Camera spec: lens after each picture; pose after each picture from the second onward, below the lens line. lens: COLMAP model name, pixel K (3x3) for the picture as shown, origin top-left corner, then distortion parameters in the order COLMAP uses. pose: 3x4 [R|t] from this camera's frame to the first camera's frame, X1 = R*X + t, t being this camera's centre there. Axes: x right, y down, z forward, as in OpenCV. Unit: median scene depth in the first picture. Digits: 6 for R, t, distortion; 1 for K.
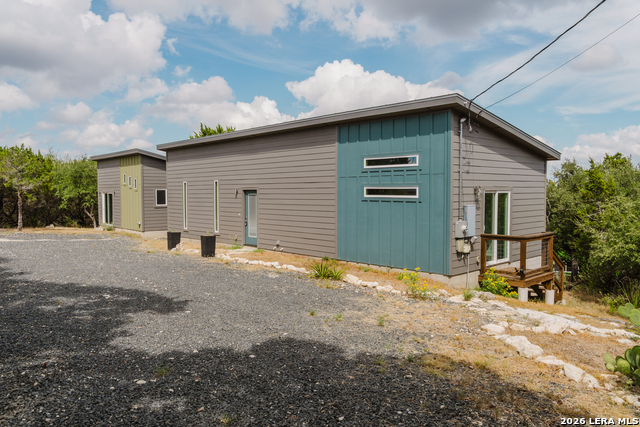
lens RADIAL K [[480.1, 0, 320.0], [0, 480.1, 213.5], [0, 0, 1]] dist [-0.003207, -0.001831]
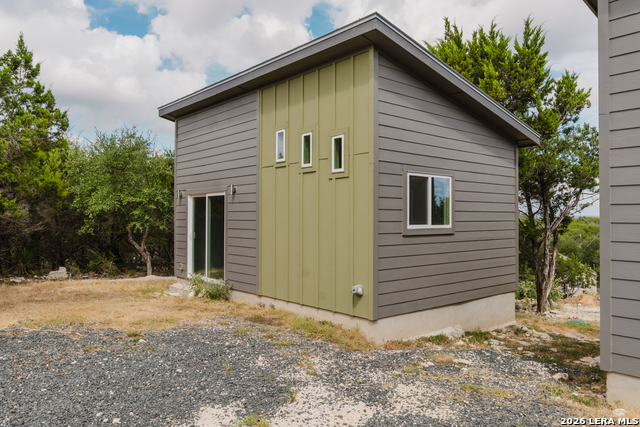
lens RADIAL K [[480.1, 0, 320.0], [0, 480.1, 213.5], [0, 0, 1]] dist [-0.003207, -0.001831]
pose [[0.999631, 0.002622, -0.027020, -0.294323], [-0.004016, 0.998655, -0.051683, -0.007526], [0.026849, 0.051772, 0.998298, 0.534362]]
